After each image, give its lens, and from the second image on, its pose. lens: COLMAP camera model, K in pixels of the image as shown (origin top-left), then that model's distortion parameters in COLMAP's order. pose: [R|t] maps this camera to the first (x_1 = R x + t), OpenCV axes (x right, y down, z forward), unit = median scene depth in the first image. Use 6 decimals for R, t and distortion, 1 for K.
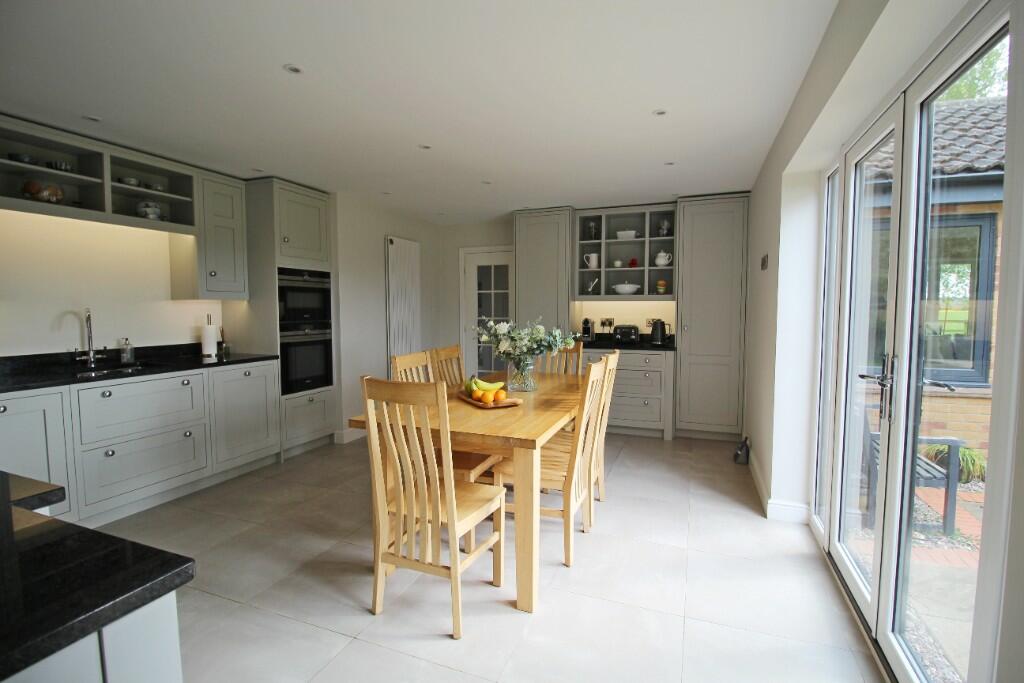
lens RADIAL K [[482.1, 0, 518.9], [0, 482.1, 339.5], [0, 0, 1]] dist [-0.000033, -0.000512]
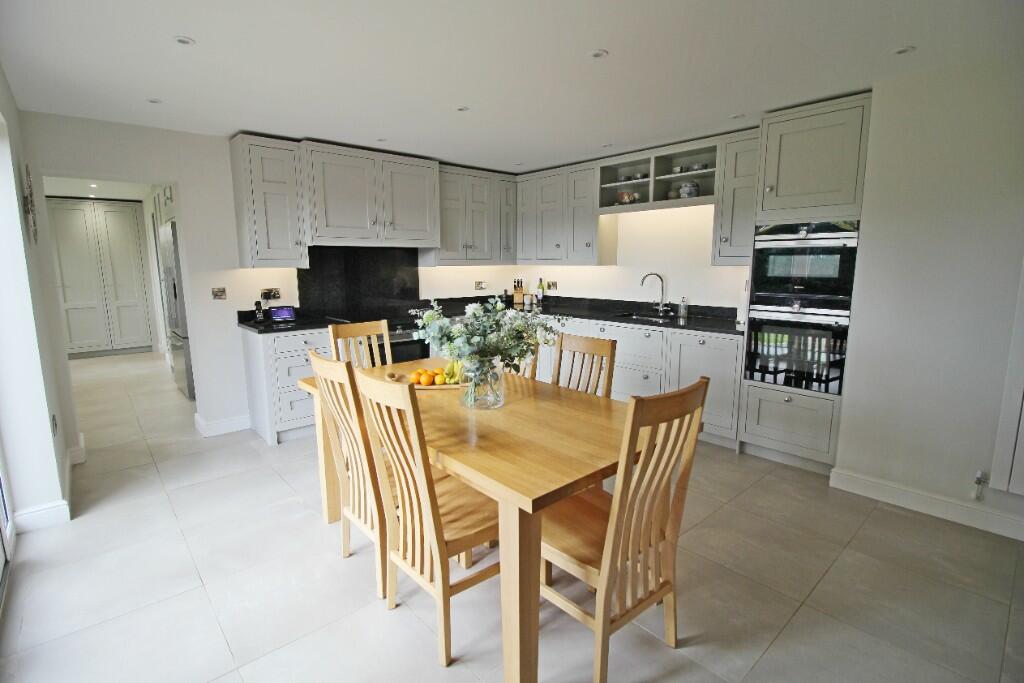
lens RADIAL K [[482.1, 0, 518.9], [0, 482.1, 339.5], [0, 0, 1]] dist [-0.000033, -0.000512]
pose [[-0.456253, 0.135041, -0.879544, 0.504905], [-0.067718, 0.980282, 0.185636, -0.098514], [0.887270, 0.144258, -0.438112, 1.185629]]
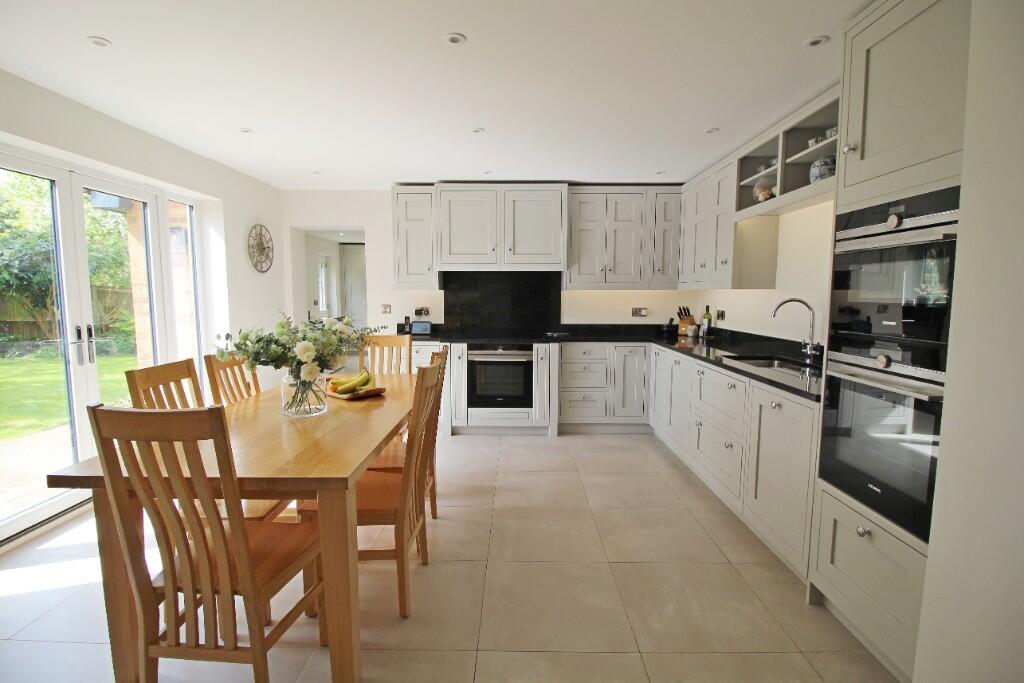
lens RADIAL K [[482.1, 0, 518.9], [0, 482.1, 339.5], [0, 0, 1]] dist [-0.000033, -0.000512]
pose [[-0.933975, 0.024827, -0.356476, -0.035165], [-0.035945, 0.985996, 0.162847, -0.109548], [0.355527, 0.164909, -0.920003, 1.554540]]
